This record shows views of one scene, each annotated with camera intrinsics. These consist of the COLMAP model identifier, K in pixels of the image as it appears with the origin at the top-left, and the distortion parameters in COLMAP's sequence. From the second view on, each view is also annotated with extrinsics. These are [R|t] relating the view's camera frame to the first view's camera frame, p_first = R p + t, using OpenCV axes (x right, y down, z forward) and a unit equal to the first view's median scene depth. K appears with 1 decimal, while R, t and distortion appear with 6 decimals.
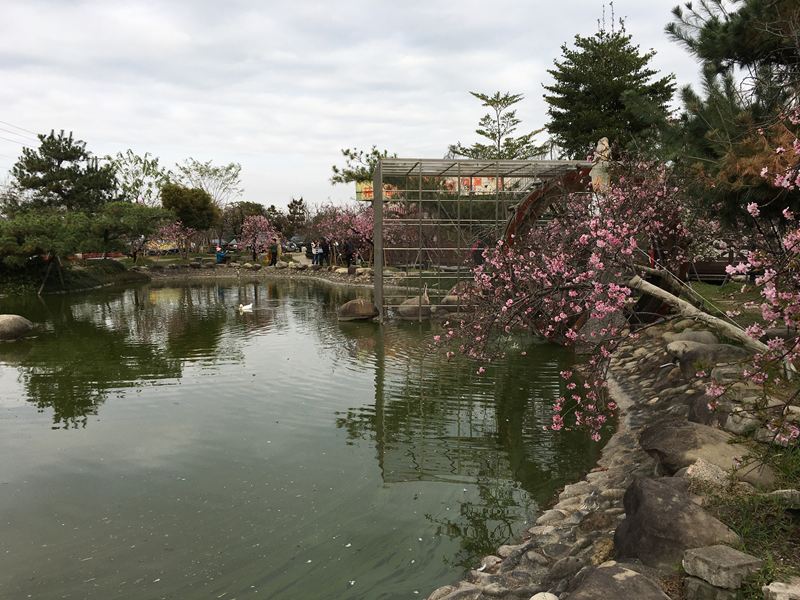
lens RADIAL K [[666.1, 0, 399.4], [0, 666.1, 316.8], [0, 0, 1]] dist [0.050412, -0.058472]
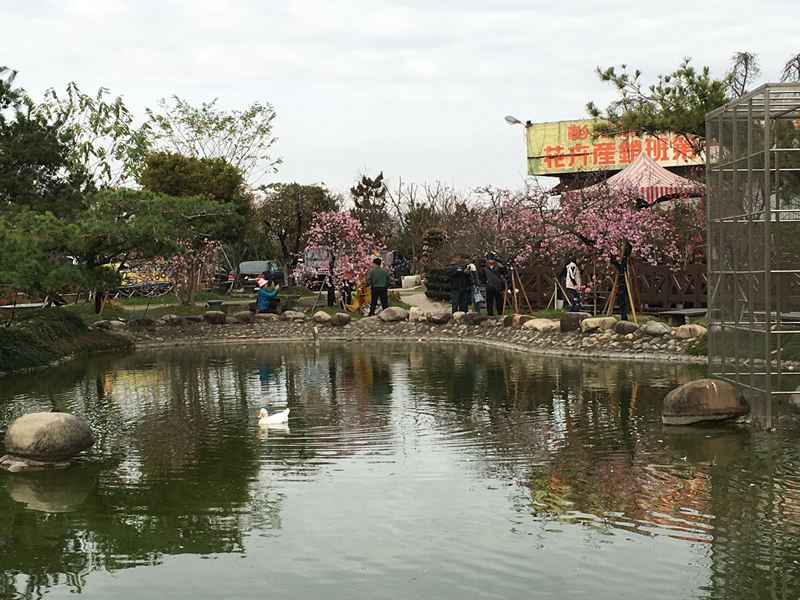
lens RADIAL K [[1468.9, 0, 398.4], [0, 1468.9, 301.1], [0, 0, 1]] dist [0.063778, 0.000000]
pose [[0.995854, -0.012228, -0.090144, -0.090166], [0.004226, 0.996073, -0.088432, 0.004974], [0.090871, 0.087685, 0.991995, -0.027929]]
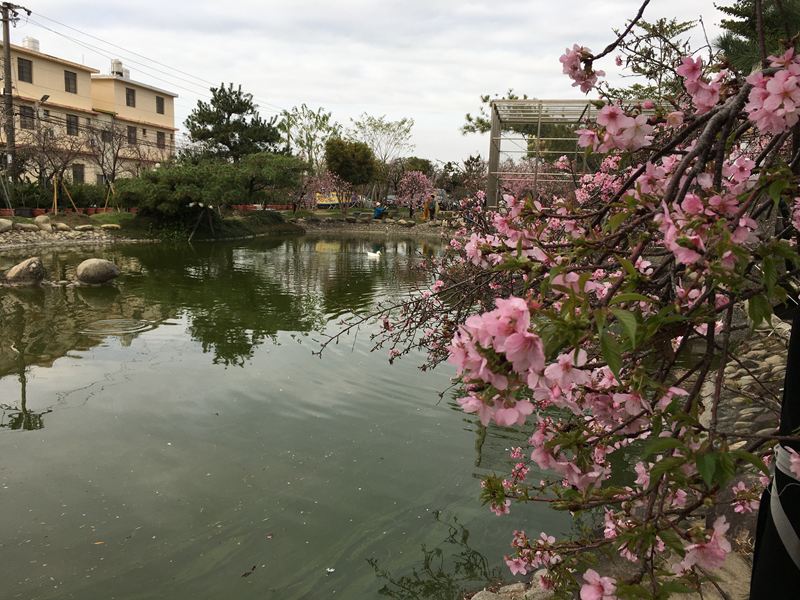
lens RADIAL K [[666.1, 0, 400.0], [0, 666.1, 297.1], [0, 0, 1]] dist [0.050412, -0.058472]
pose [[0.959331, 0.072221, -0.272889, 0.049781], [-0.064013, 0.997192, 0.038875, -0.005683], [0.274931, -0.019825, 0.961260, 0.067041]]
